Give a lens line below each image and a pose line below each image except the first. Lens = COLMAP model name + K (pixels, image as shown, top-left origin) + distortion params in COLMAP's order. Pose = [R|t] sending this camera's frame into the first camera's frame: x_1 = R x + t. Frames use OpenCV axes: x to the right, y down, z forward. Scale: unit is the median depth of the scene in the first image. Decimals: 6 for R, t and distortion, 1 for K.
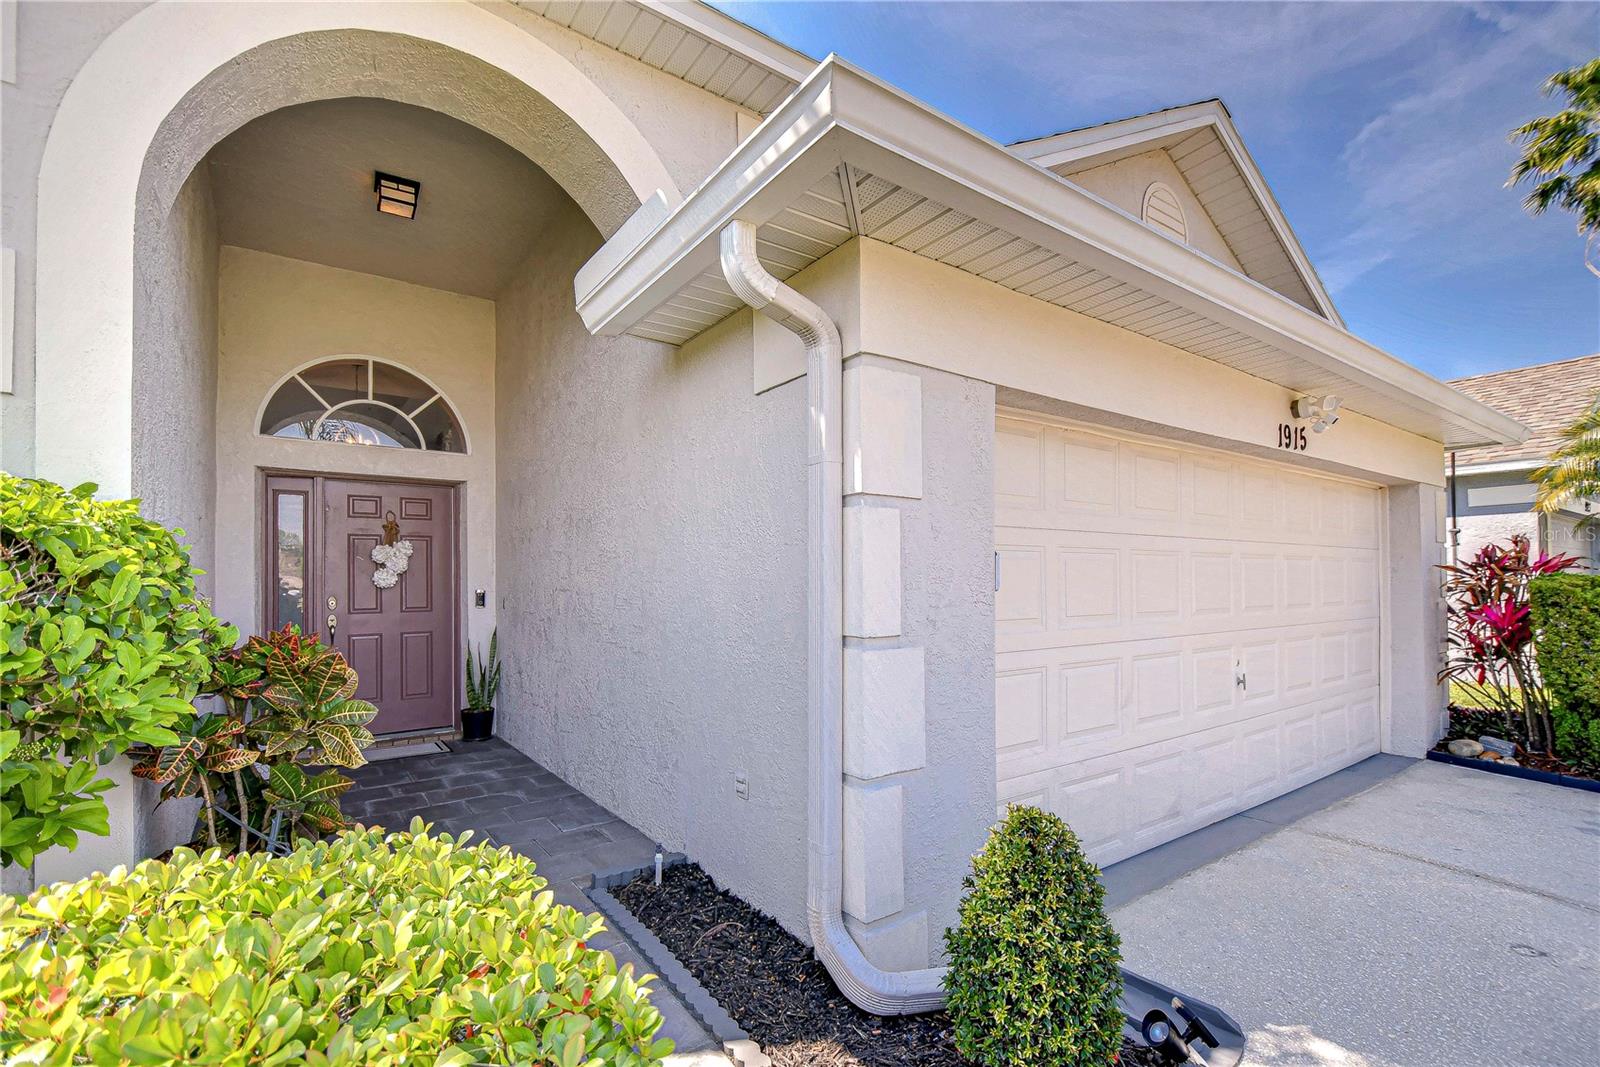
lens RADIAL K [[704.1, 0, 795.5], [0, 704.1, 569.9], [0, 0, 1]] dist [0.002342, -0.001124]
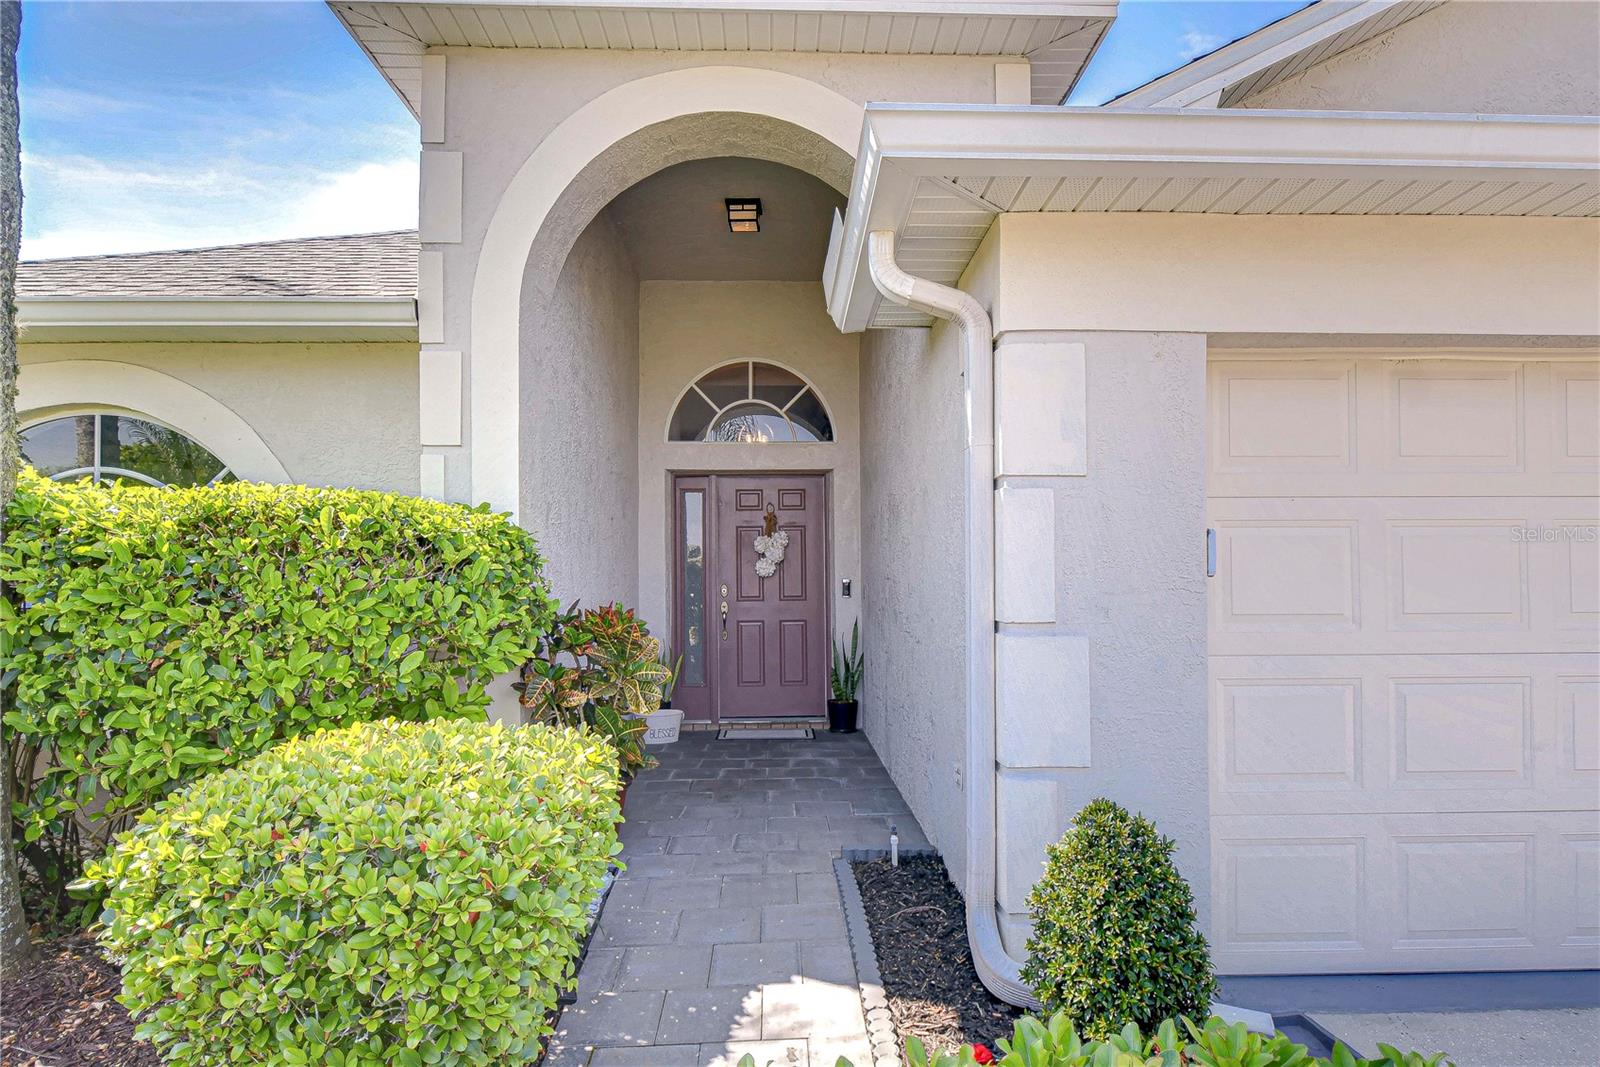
lens RADIAL K [[900.6, 0, 806.1], [0, 900.6, 560.0], [0, 0, 1]] dist [-0.005131, 0.000318]
pose [[0.829313, -0.007965, -0.558727, 0.315694], [0.008357, 0.999963, -0.001850, 0.004791], [0.558721, -0.003135, 0.829349, -0.108194]]
